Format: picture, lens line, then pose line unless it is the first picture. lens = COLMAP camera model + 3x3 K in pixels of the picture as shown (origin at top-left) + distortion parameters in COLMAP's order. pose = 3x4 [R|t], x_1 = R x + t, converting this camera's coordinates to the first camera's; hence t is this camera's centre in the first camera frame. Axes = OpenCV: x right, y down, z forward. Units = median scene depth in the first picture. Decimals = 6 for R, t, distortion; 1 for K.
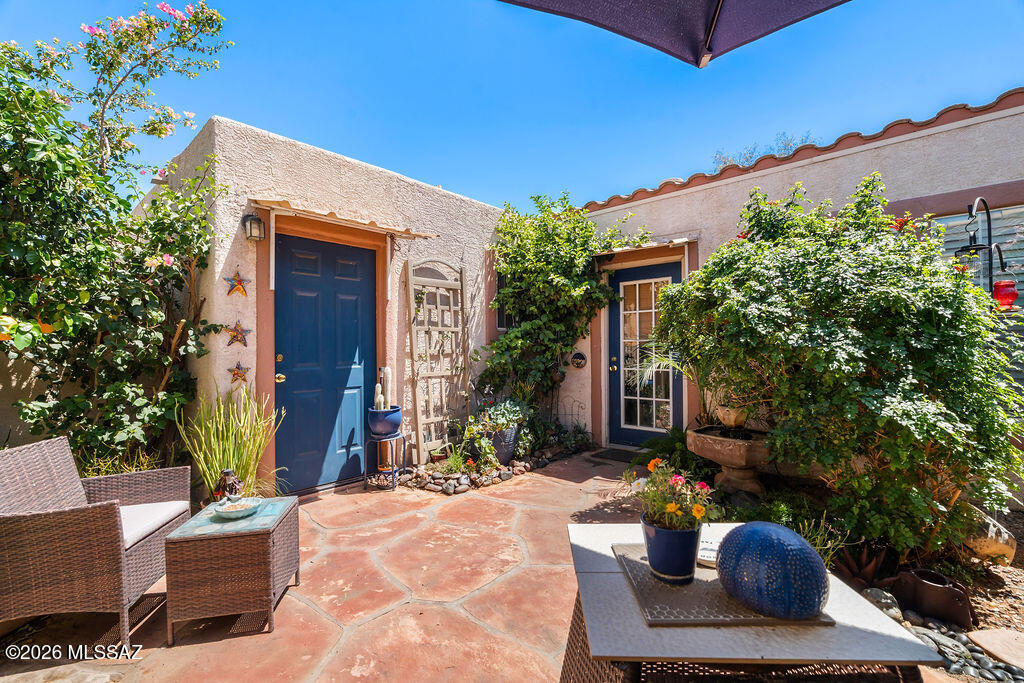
lens RADIAL K [[452.6, 0, 510.1], [0, 452.6, 348.7], [0, 0, 1]] dist [-0.003362, -0.000396]
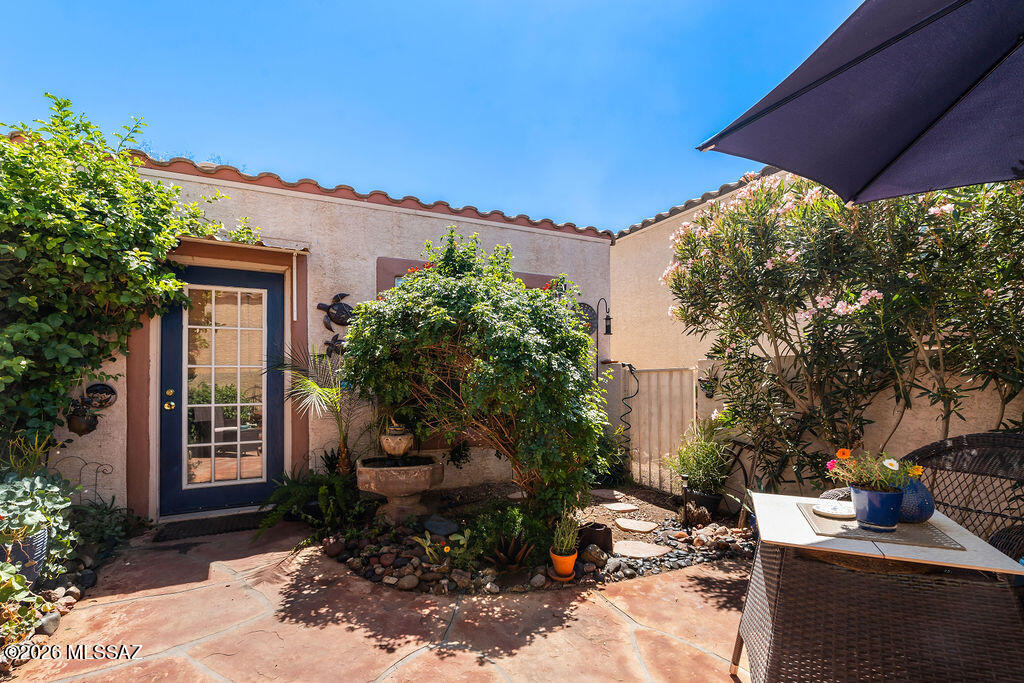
lens RADIAL K [[474.6, 0, 513.4], [0, 474.6, 370.2], [0, 0, 1]] dist [-0.001461, -0.000416]
pose [[0.358915, 0.015517, 0.933241, -0.309178], [-0.003239, 0.999876, -0.015380, -0.001077], [-0.933365, 0.002497, 0.358921, 0.301862]]
